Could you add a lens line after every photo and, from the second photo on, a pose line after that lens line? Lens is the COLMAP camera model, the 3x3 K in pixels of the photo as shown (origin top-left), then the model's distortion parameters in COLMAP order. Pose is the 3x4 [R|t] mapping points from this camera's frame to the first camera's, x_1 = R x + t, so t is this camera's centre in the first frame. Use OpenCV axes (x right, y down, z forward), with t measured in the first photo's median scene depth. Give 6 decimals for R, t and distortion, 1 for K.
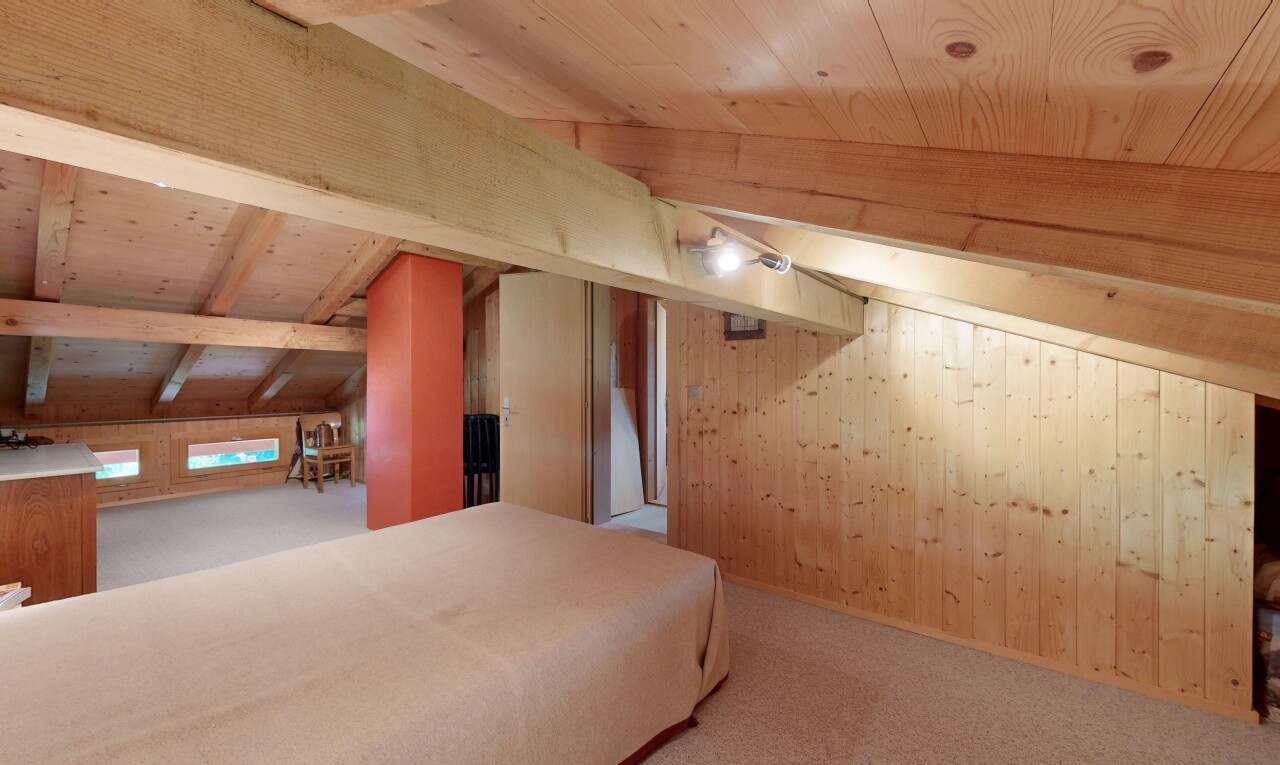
lens RADIAL K [[497.5, 0, 638.9], [0, 497.5, 384.0], [0, 0, 1]] dist [-0.000789, -0.000066]
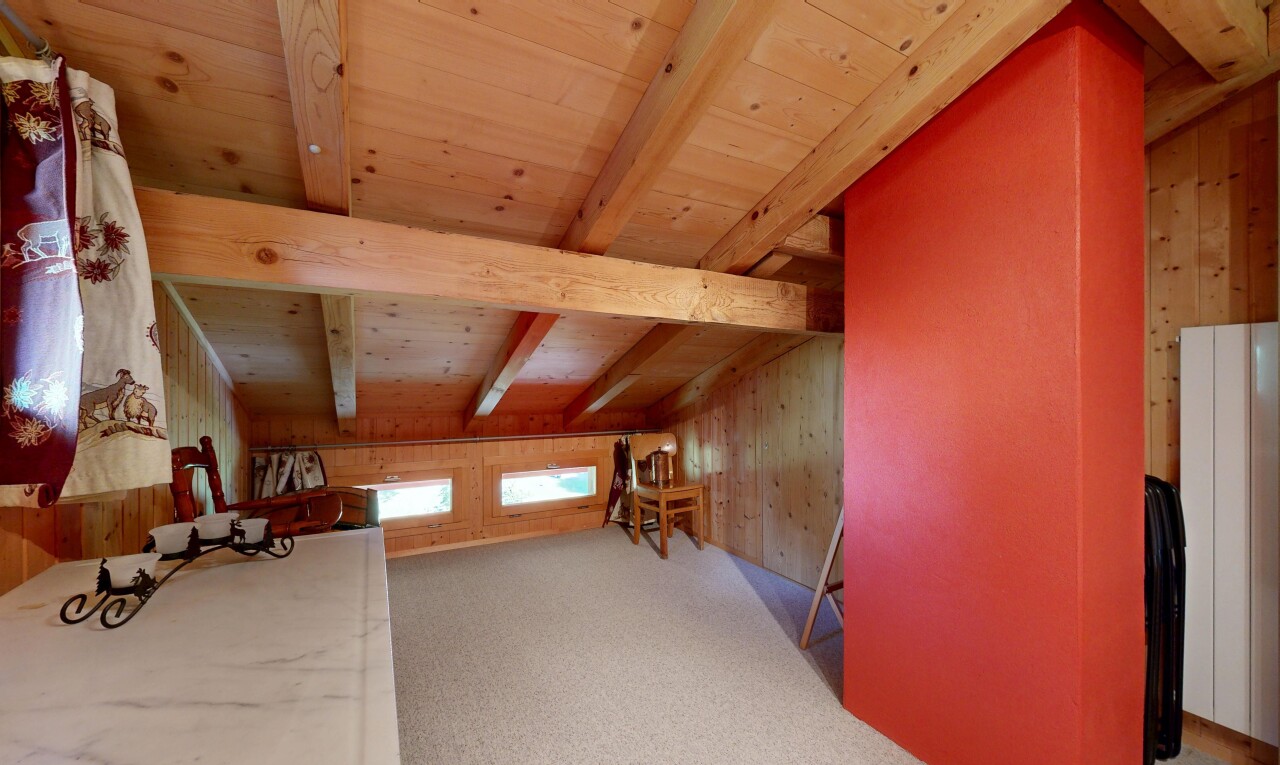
lens RADIAL K [[497.5, 0, 642.3], [0, 497.5, 385.9], [0, 0, 1]] dist [-0.000789, -0.000066]
pose [[0.922934, -0.000747, -0.384959, -0.462747], [-0.002919, 0.999956, -0.008939, -0.001893], [0.384948, 0.009374, 0.922891, 0.427846]]
